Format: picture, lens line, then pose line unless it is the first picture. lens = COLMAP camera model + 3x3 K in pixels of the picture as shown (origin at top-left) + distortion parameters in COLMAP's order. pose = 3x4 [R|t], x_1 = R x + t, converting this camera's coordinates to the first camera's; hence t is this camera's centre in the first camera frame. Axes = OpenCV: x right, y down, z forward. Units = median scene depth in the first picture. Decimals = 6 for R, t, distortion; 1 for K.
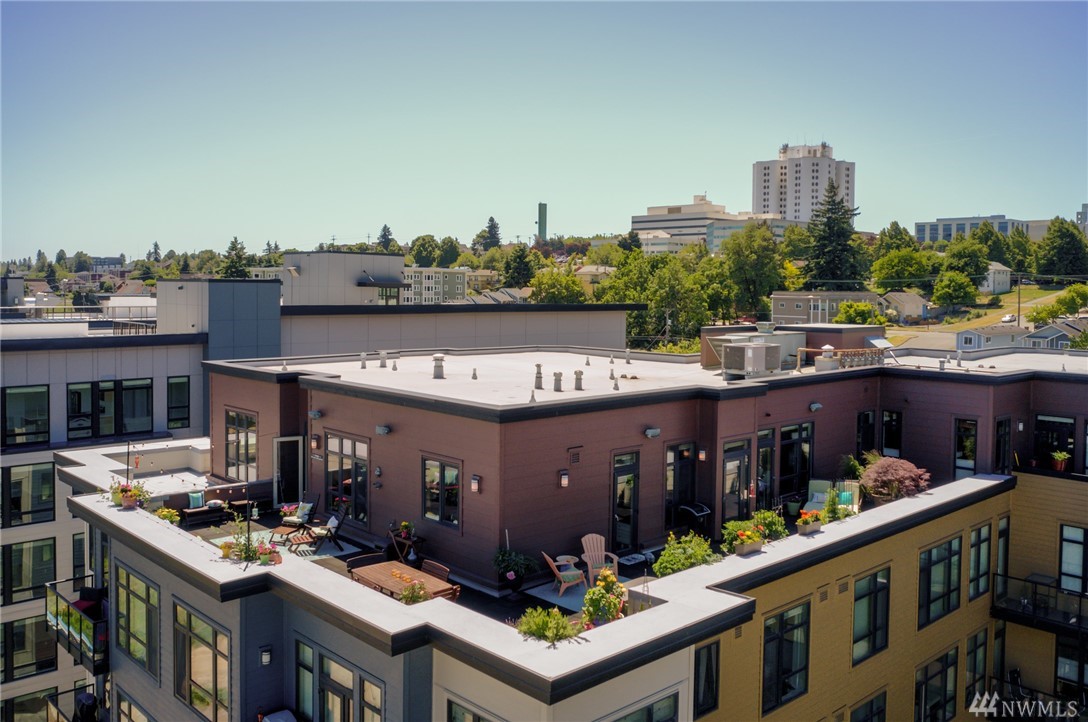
lens RADIAL K [[922.4, 0, 547.7], [0, 922.4, 317.6], [0, 0, 1]] dist [-0.025003, -0.000598]
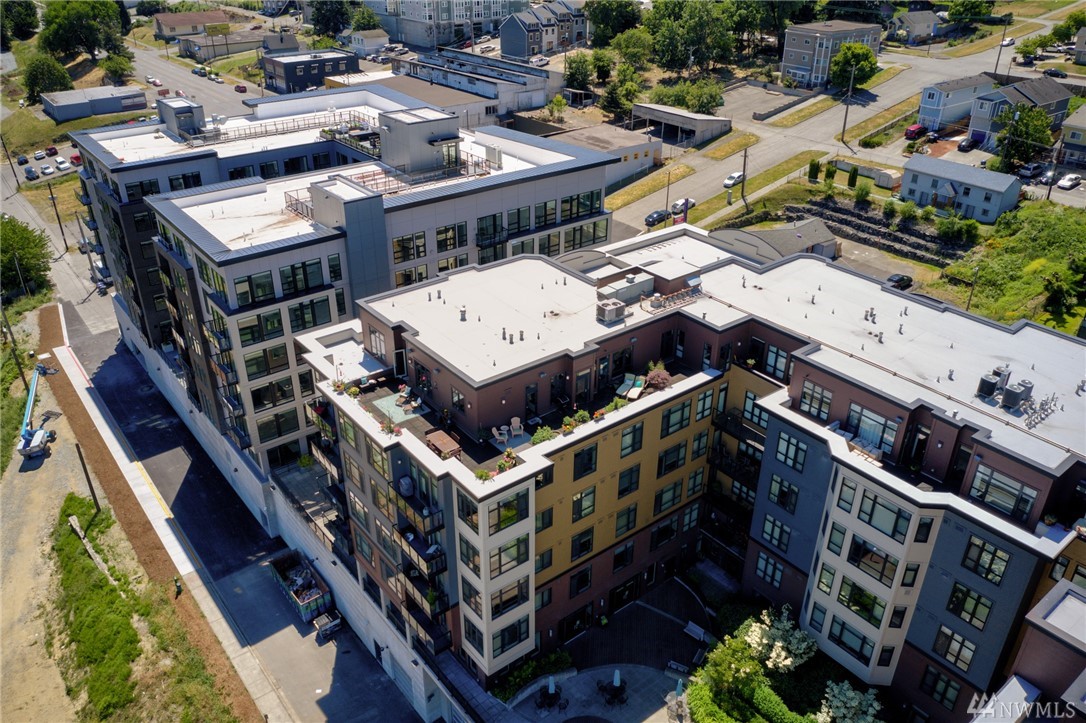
lens RADIAL K [[815.8, 0, 535.0], [0, 815.8, 357.8], [0, 0, 1]] dist [-0.029476, 0.001772]
pose [[0.995231, 0.038916, -0.089449, 0.268882], [0.005456, 0.893332, 0.449364, -0.850066], [0.097395, -0.447709, 0.888859, -0.878913]]
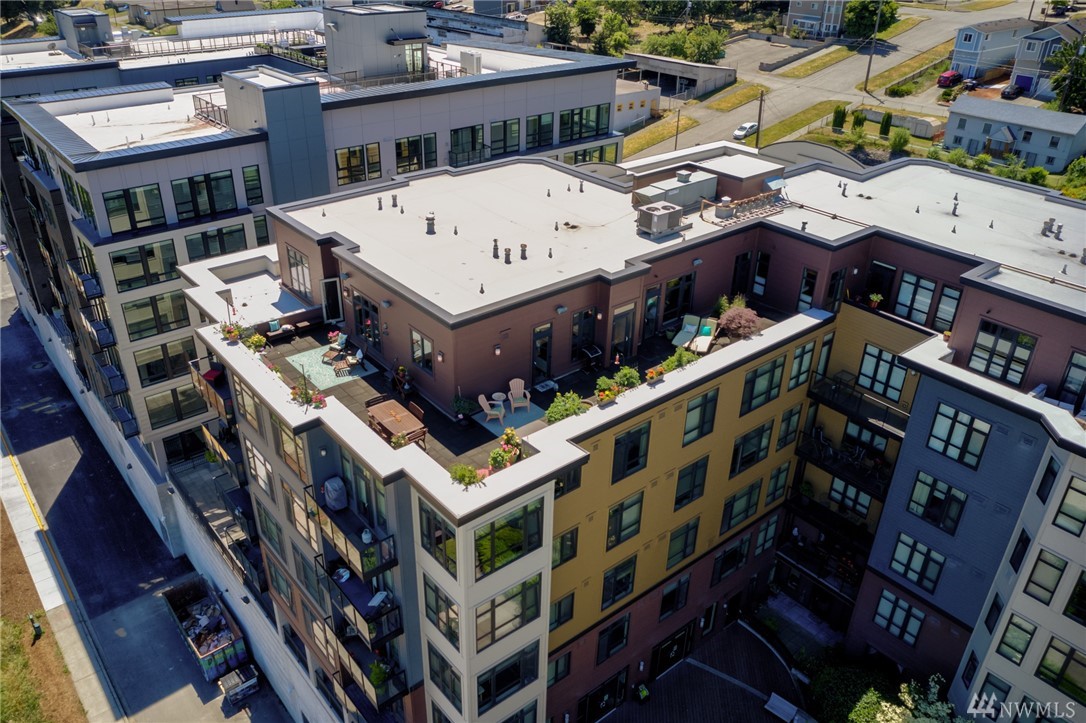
lens RADIAL K [[815.8, 0, 512.7], [0, 815.8, 358.2], [0, 0, 1]] dist [-0.029476, 0.001772]
pose [[0.996022, 0.038944, -0.080143, 0.134730], [0.001704, 0.890945, 0.454108, -0.386561], [0.089088, -0.452439, 0.887335, -0.215417]]
